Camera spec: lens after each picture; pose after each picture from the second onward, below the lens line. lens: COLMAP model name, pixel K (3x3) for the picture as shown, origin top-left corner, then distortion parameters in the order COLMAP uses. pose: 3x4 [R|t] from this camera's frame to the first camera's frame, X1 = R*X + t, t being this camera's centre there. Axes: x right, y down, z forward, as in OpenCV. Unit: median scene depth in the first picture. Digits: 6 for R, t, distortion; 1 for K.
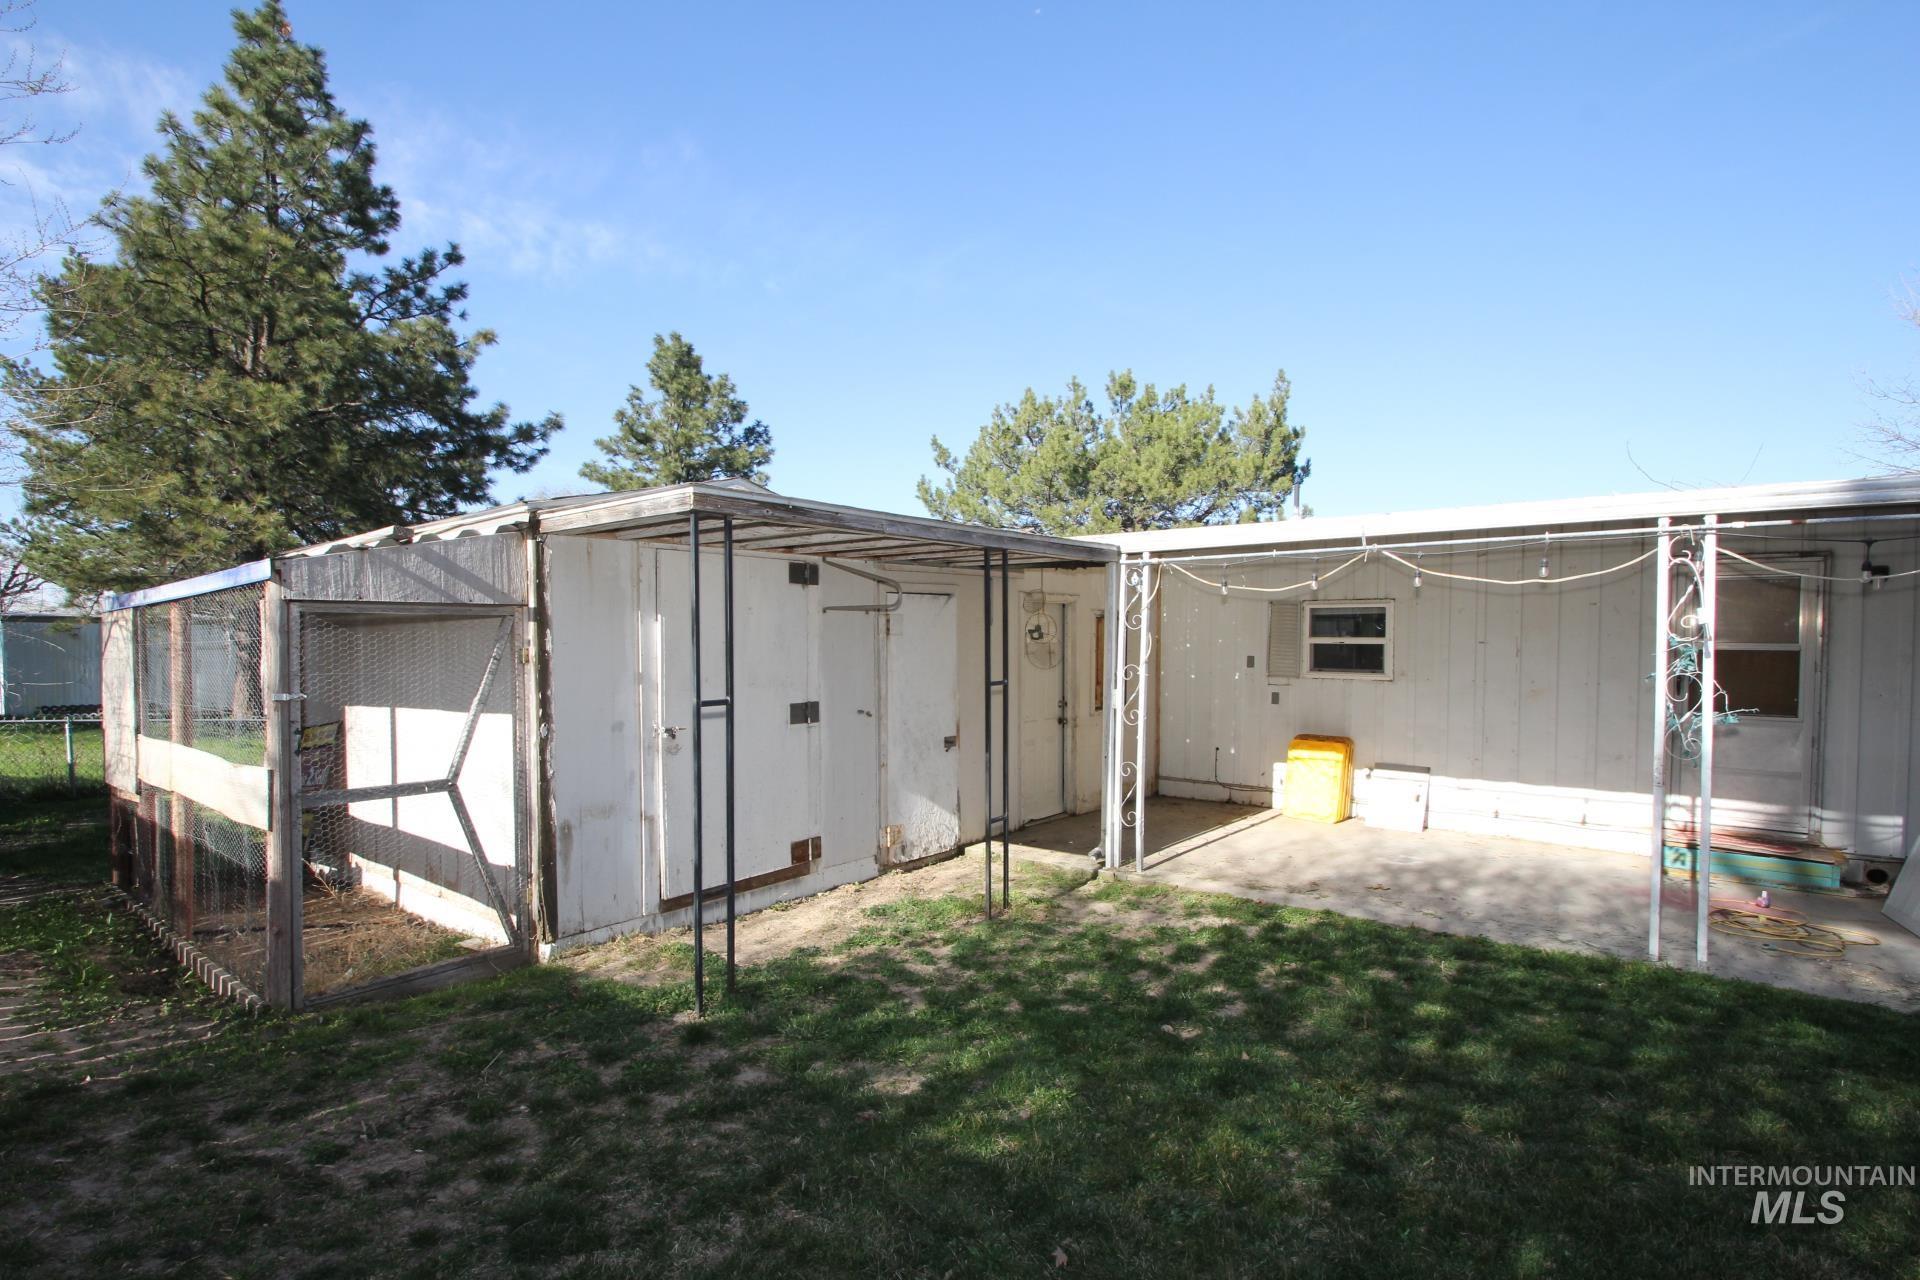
lens RADIAL K [[879.2, 0, 901.4], [0, 879.2, 672.6], [0, 0, 1]] dist [0.001644, -0.018133]
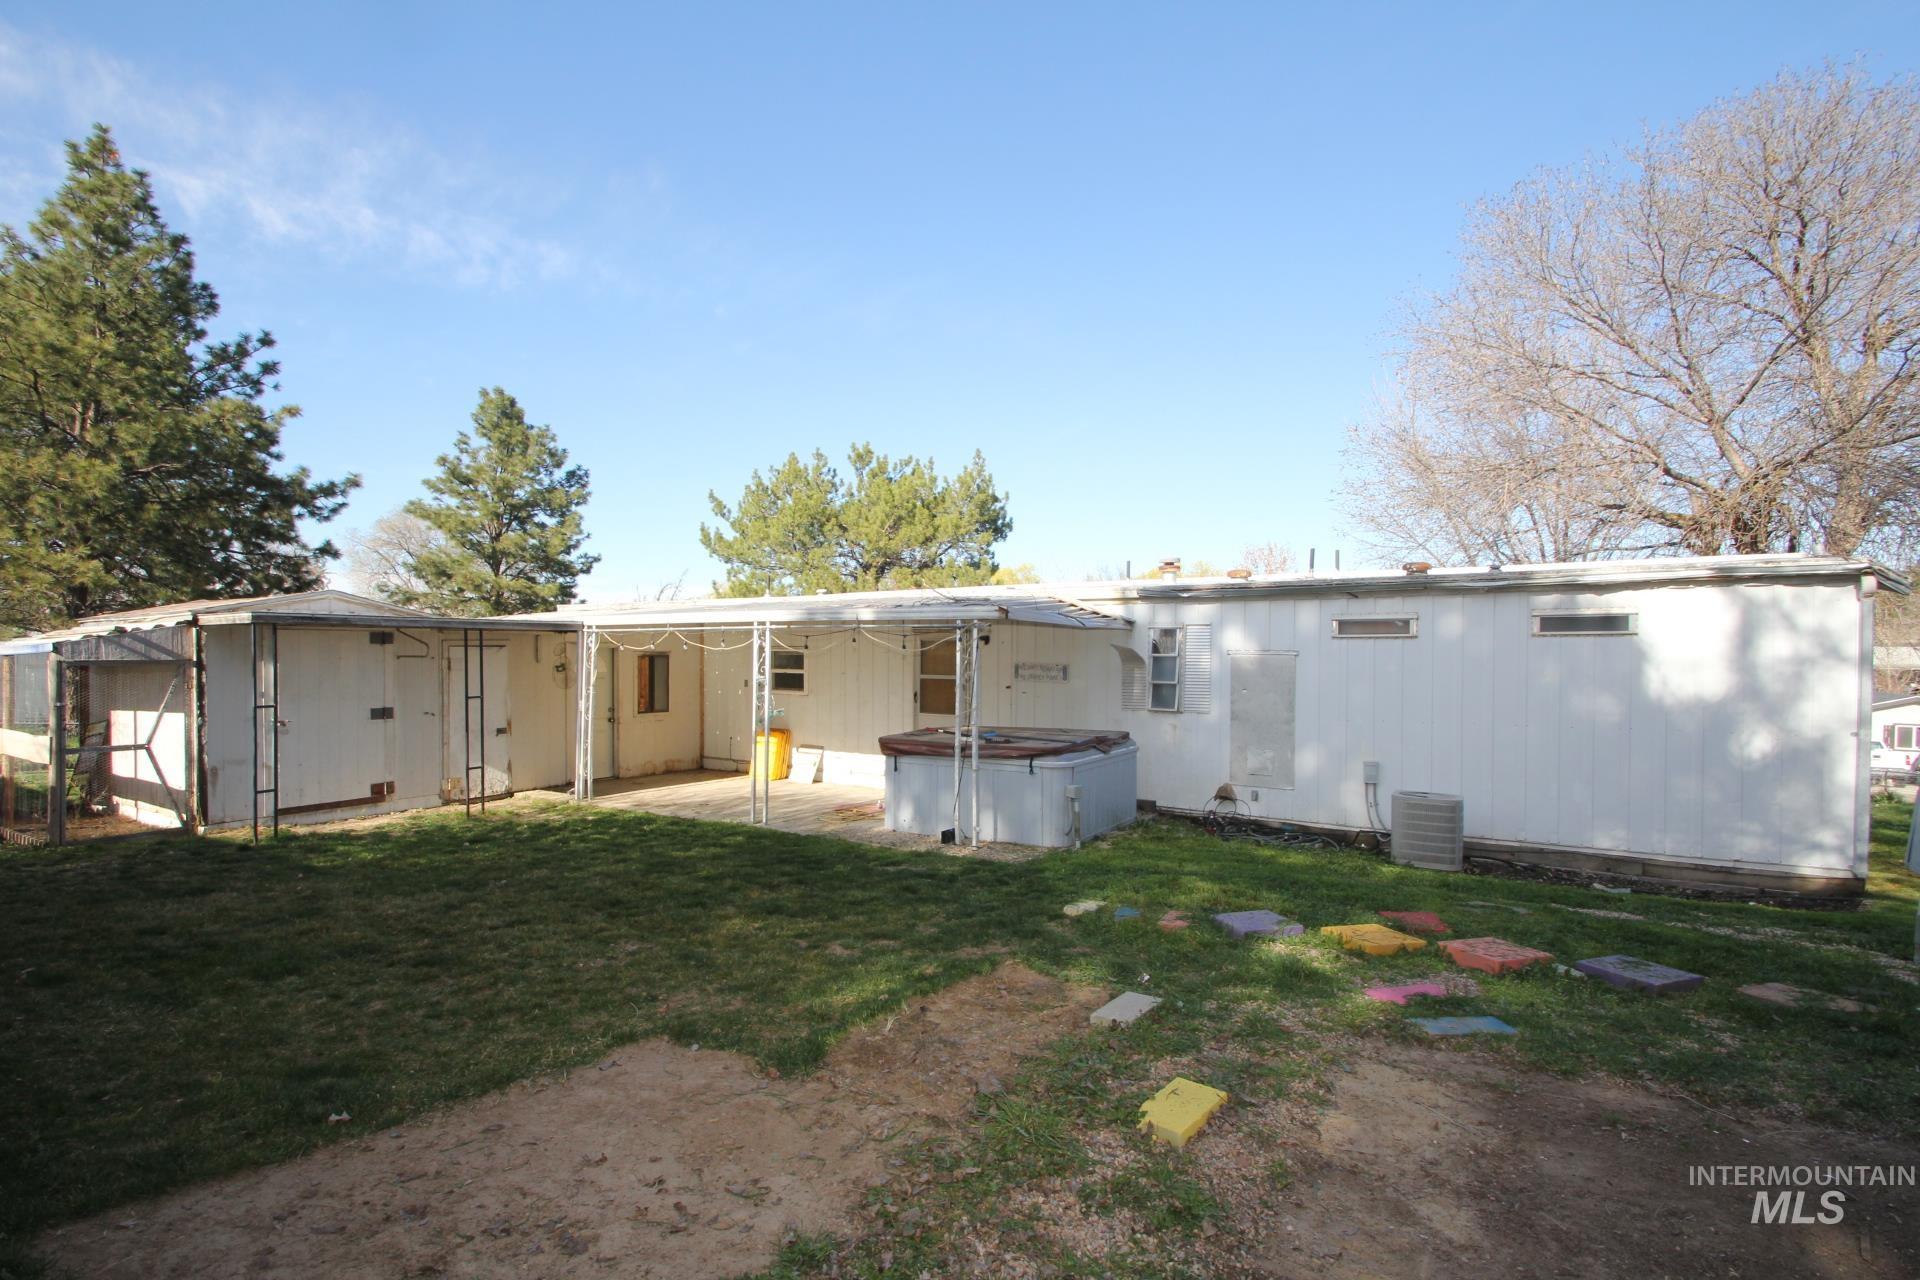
lens RADIAL K [[889.7, 0, 942.0], [0, 889.7, 666.5], [0, 0, 1]] dist [0.016021, -0.021097]
pose [[0.992605, 0.002597, 0.121364, 0.282376], [-0.000206, 0.999806, -0.019706, -0.005437], [-0.121392, 0.019536, 0.992412, -0.340121]]
